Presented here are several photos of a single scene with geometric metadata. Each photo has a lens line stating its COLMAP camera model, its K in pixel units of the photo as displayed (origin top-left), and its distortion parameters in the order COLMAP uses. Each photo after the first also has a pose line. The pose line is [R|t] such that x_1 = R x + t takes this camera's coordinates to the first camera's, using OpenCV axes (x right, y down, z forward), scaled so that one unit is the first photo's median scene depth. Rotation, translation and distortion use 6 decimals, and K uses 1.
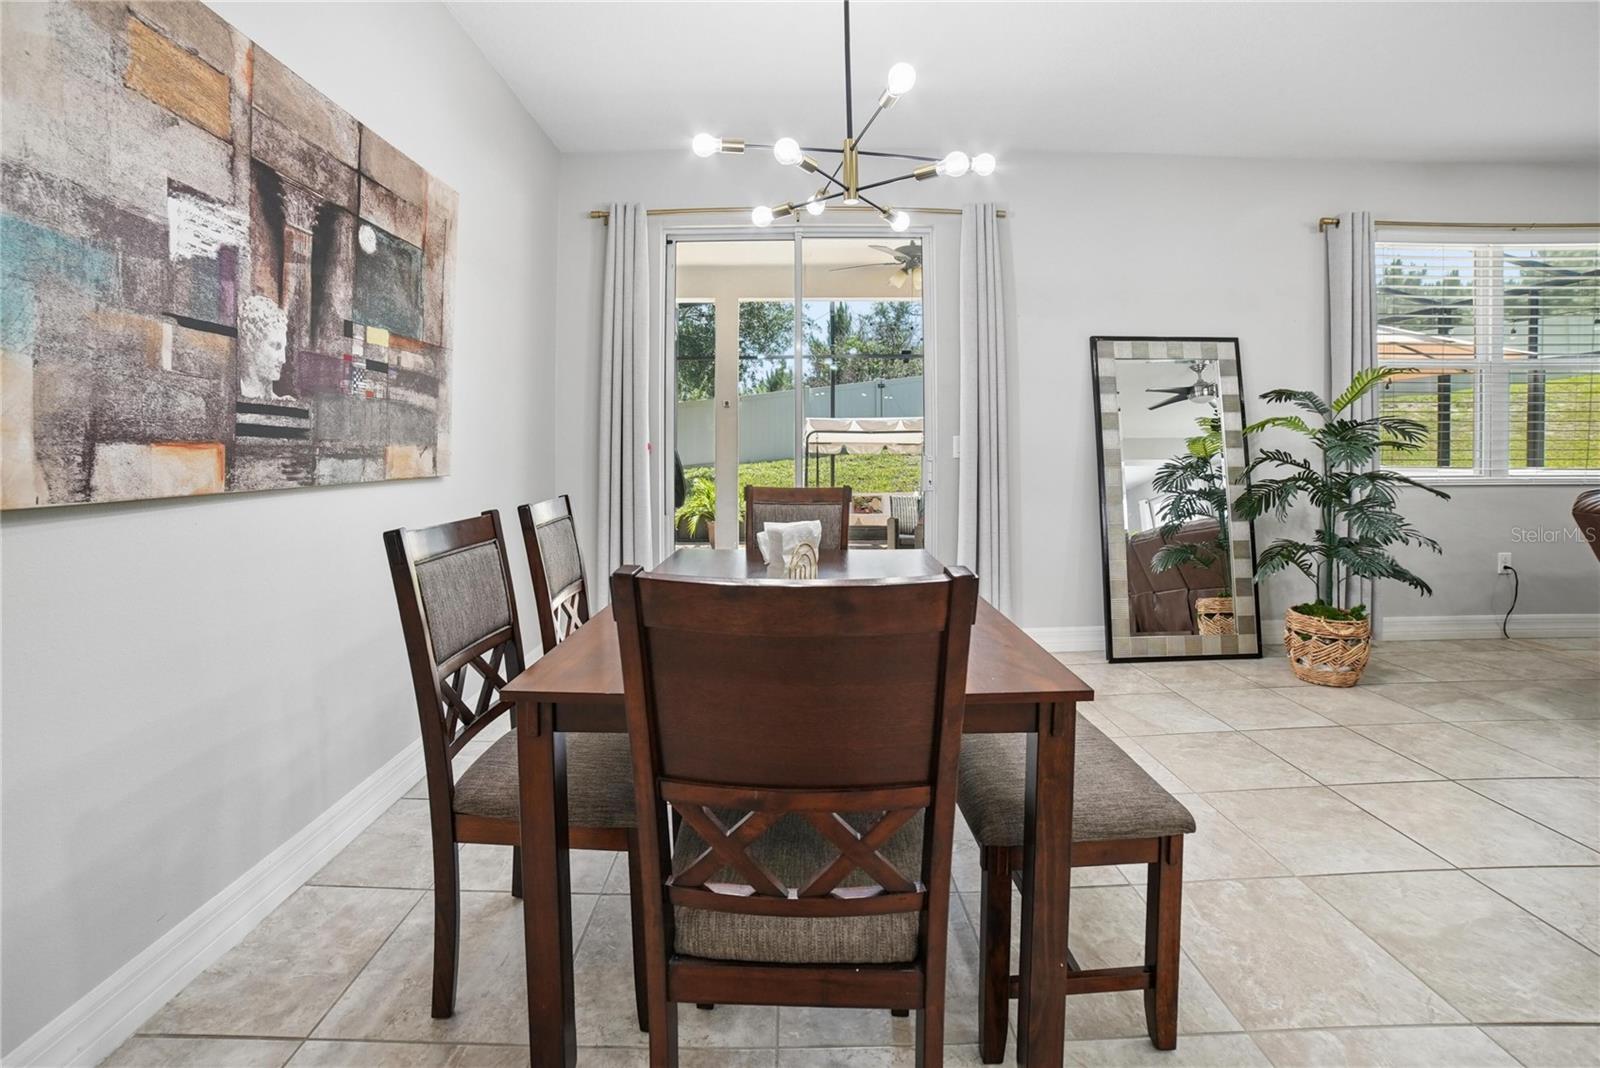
lens RADIAL K [[681.3, 0, 788.2], [0, 681.3, 478.4], [0, 0, 1]] dist [-0.103298, 0.030402]
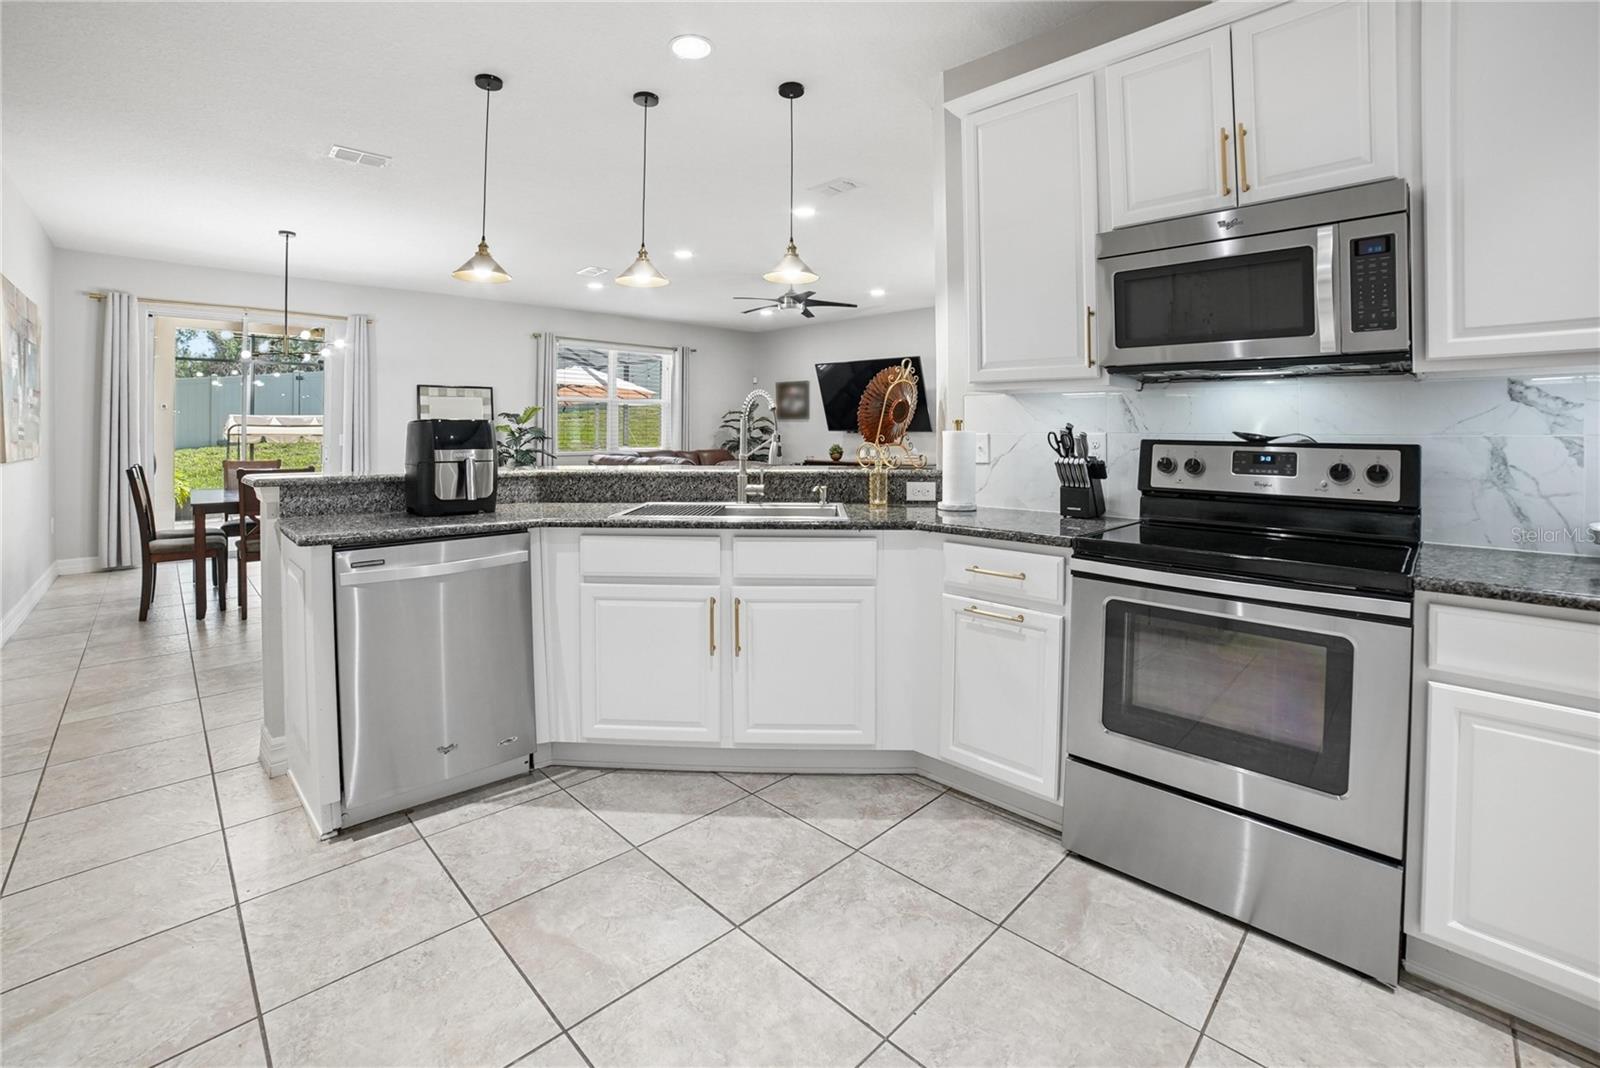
lens RADIAL K [[681.3, 0, 788.2], [0, 681.3, 478.4], [0, 0, 1]] dist [-0.103298, 0.030402]
pose [[0.706681, -0.042273, 0.706268, -0.186122], [0.026432, 0.999094, 0.033353, 0.037221], [-0.707038, -0.004902, 0.707159, -1.247505]]
